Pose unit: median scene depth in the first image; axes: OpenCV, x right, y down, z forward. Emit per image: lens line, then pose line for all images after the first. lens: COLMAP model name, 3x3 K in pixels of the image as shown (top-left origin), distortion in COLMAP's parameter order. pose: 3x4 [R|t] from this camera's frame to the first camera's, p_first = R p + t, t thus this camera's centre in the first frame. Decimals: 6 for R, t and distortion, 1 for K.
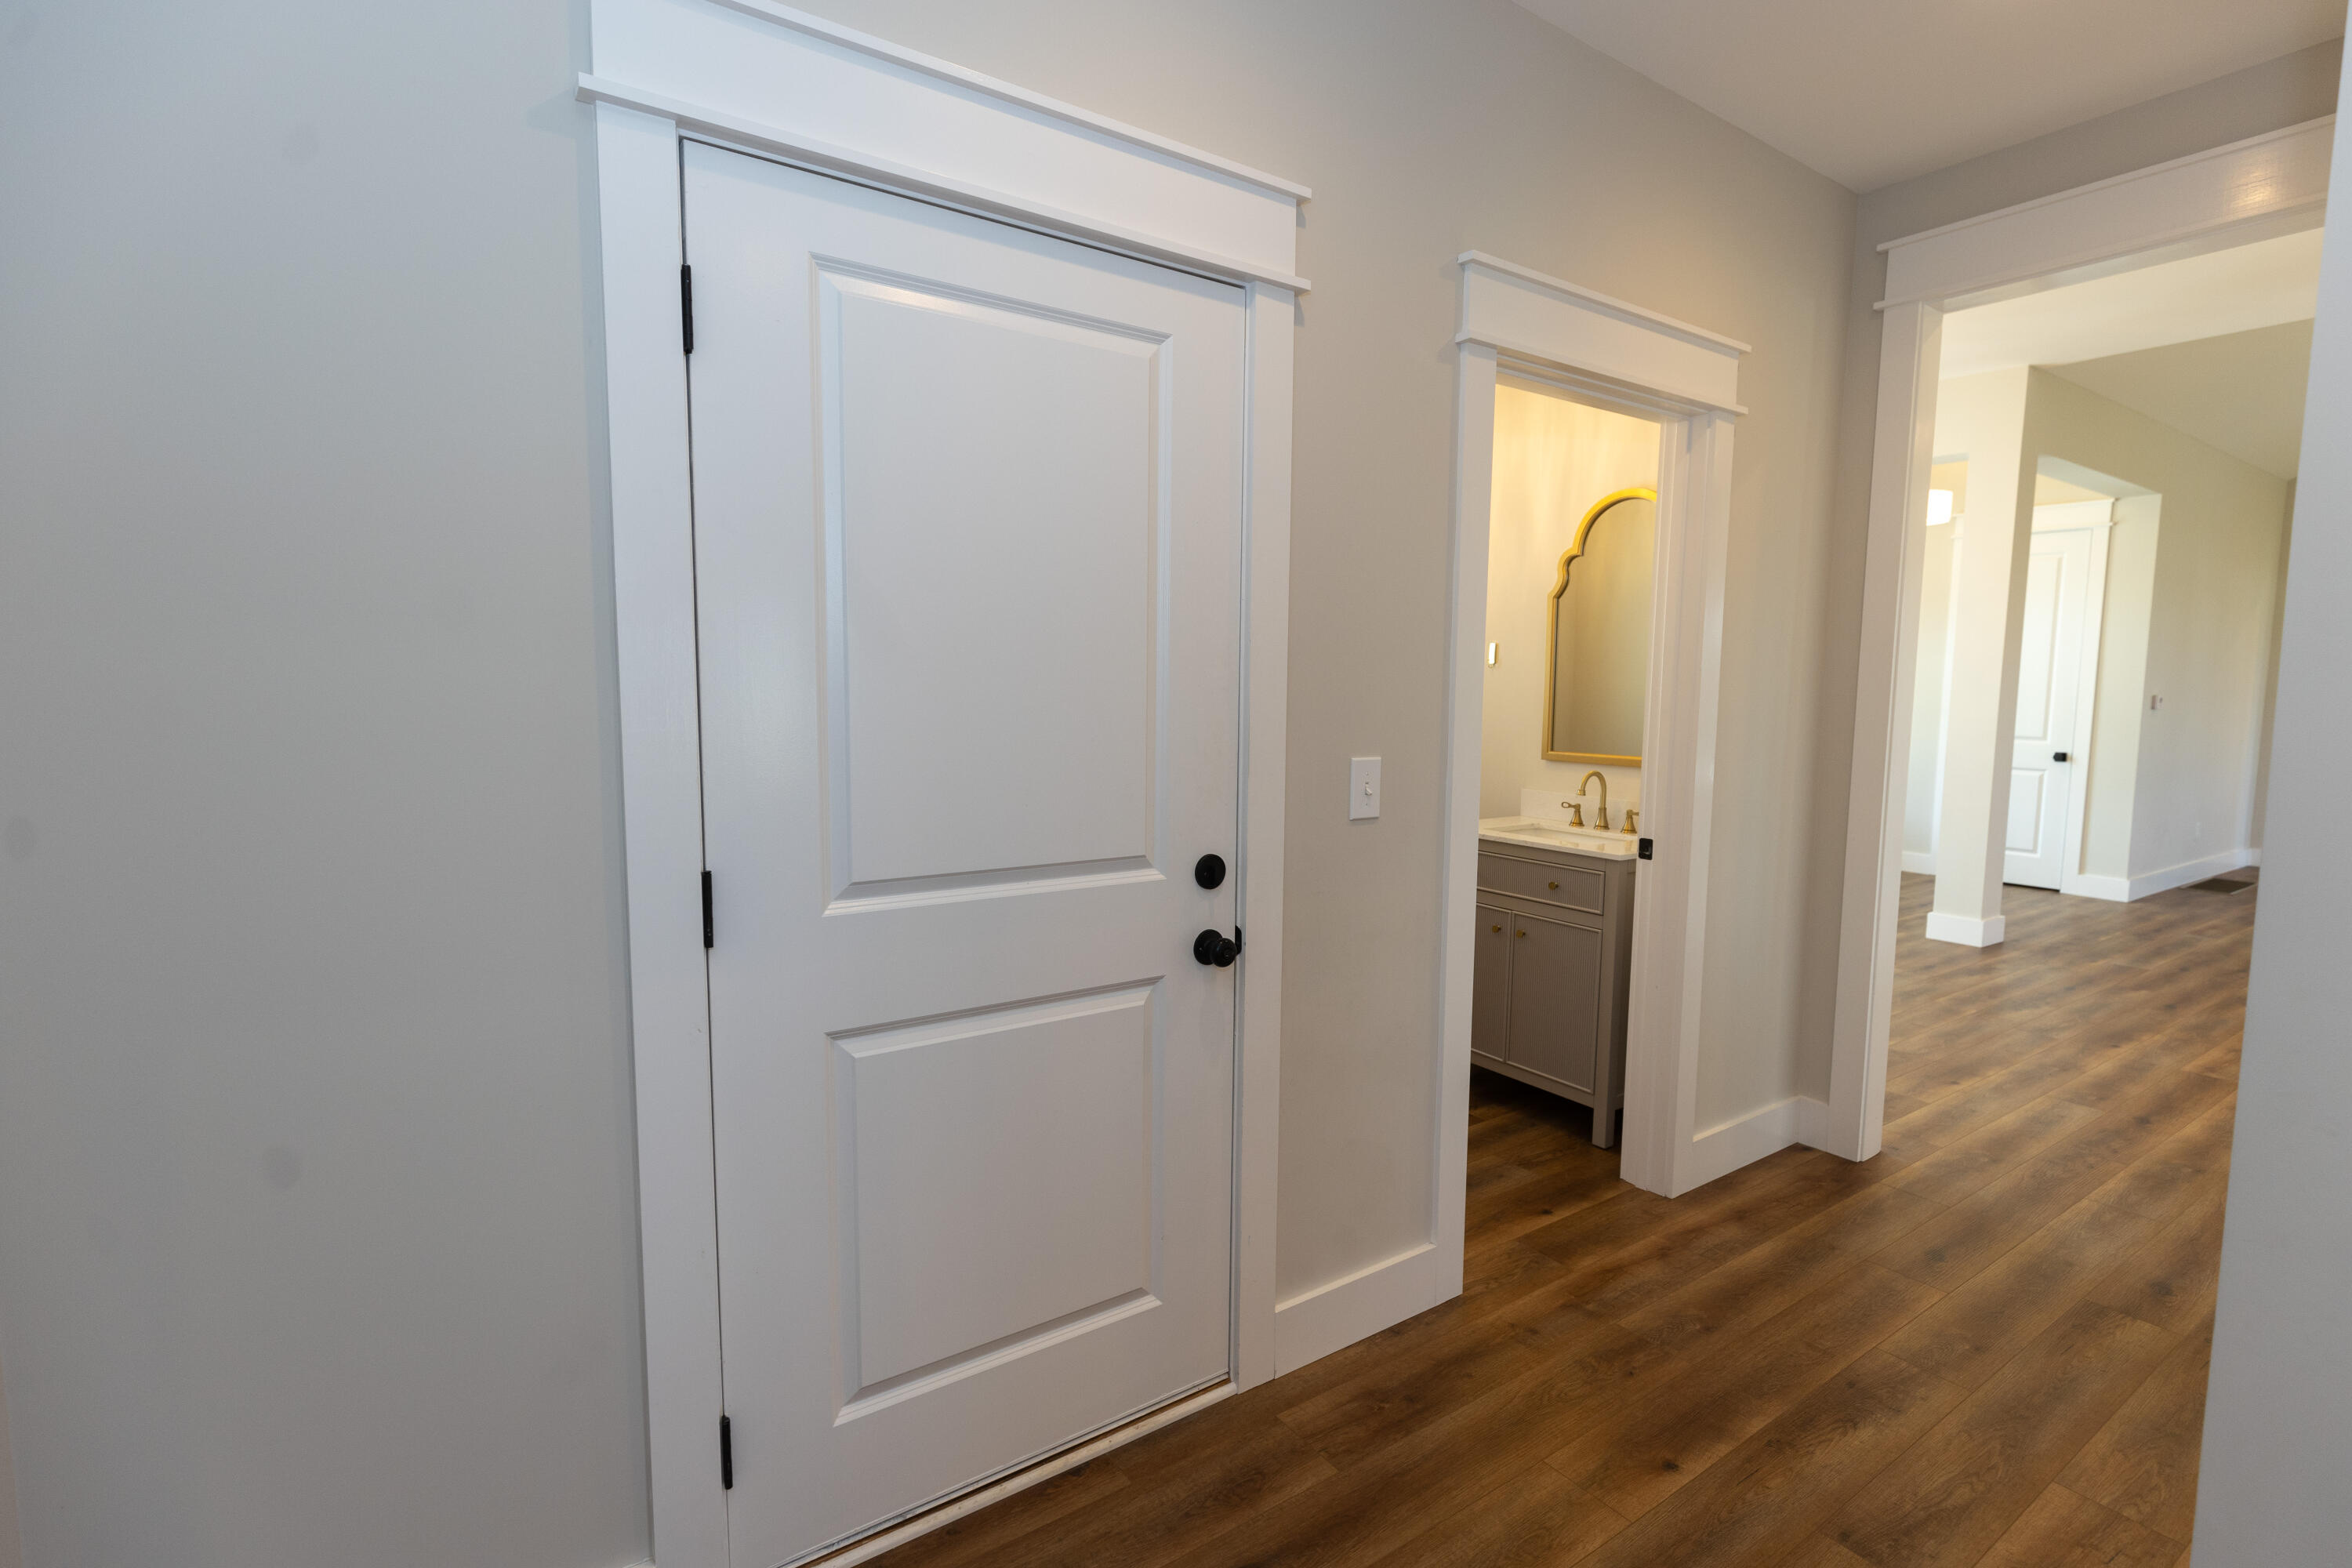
lens RADIAL K [[1126.7, 0, 1176.2], [0, 1126.7, 789.1], [0, 0, 1]] dist [0.003076, -0.000176]
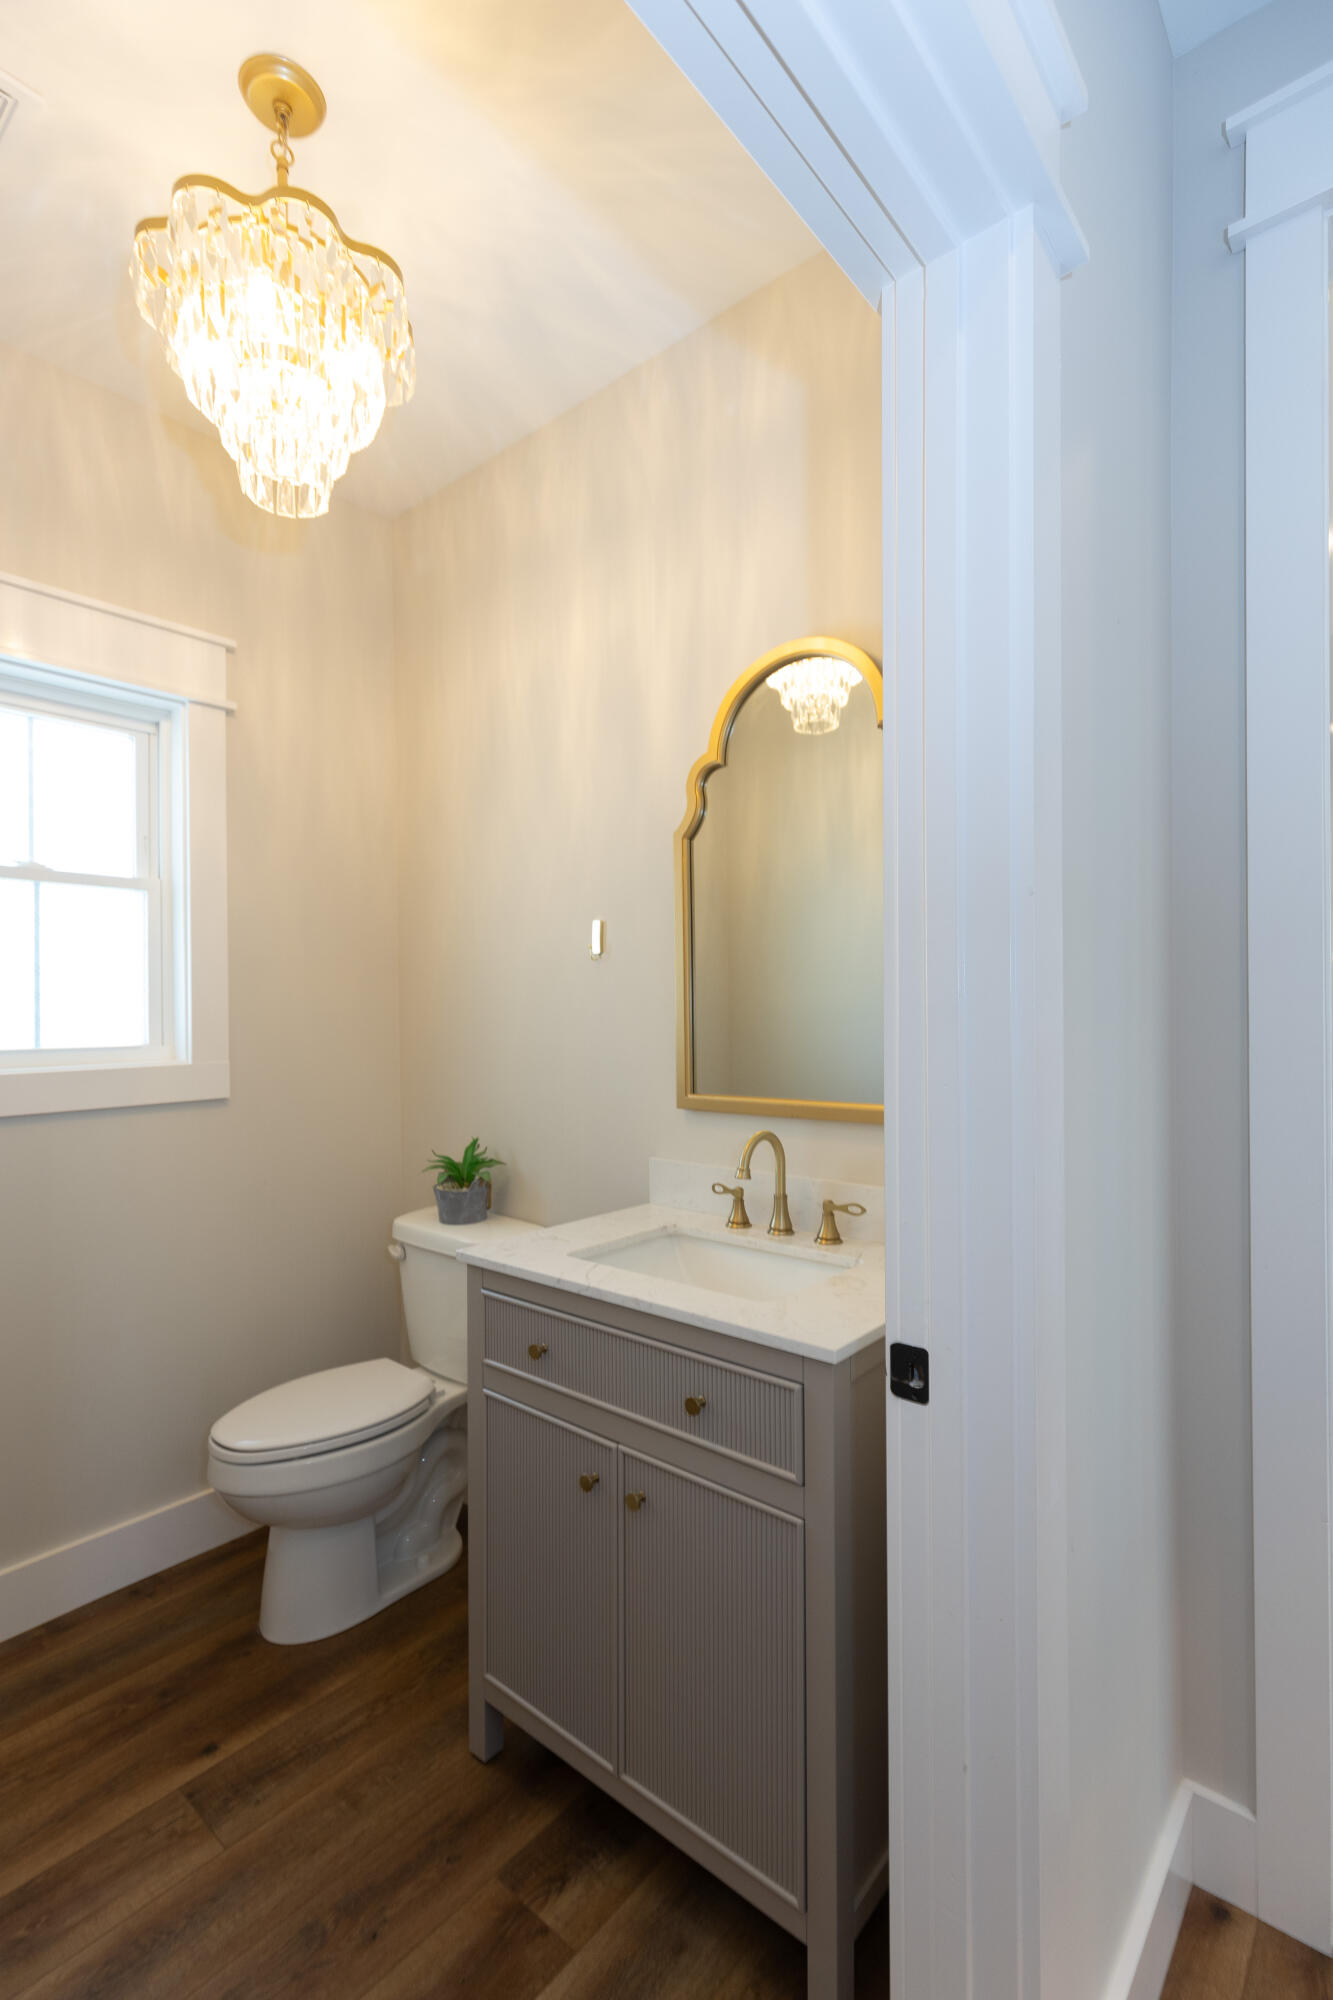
lens RADIAL K [[939.9, 0, 660.9], [0, 939.9, 1024.8], [0, 0, 1]] dist [0.013653, -0.004344]
pose [[0.966257, -0.020517, 0.256761, 0.202263], [0.042152, 0.995980, -0.079042, -0.033572], [-0.254107, 0.087198, 0.963237, 0.557224]]
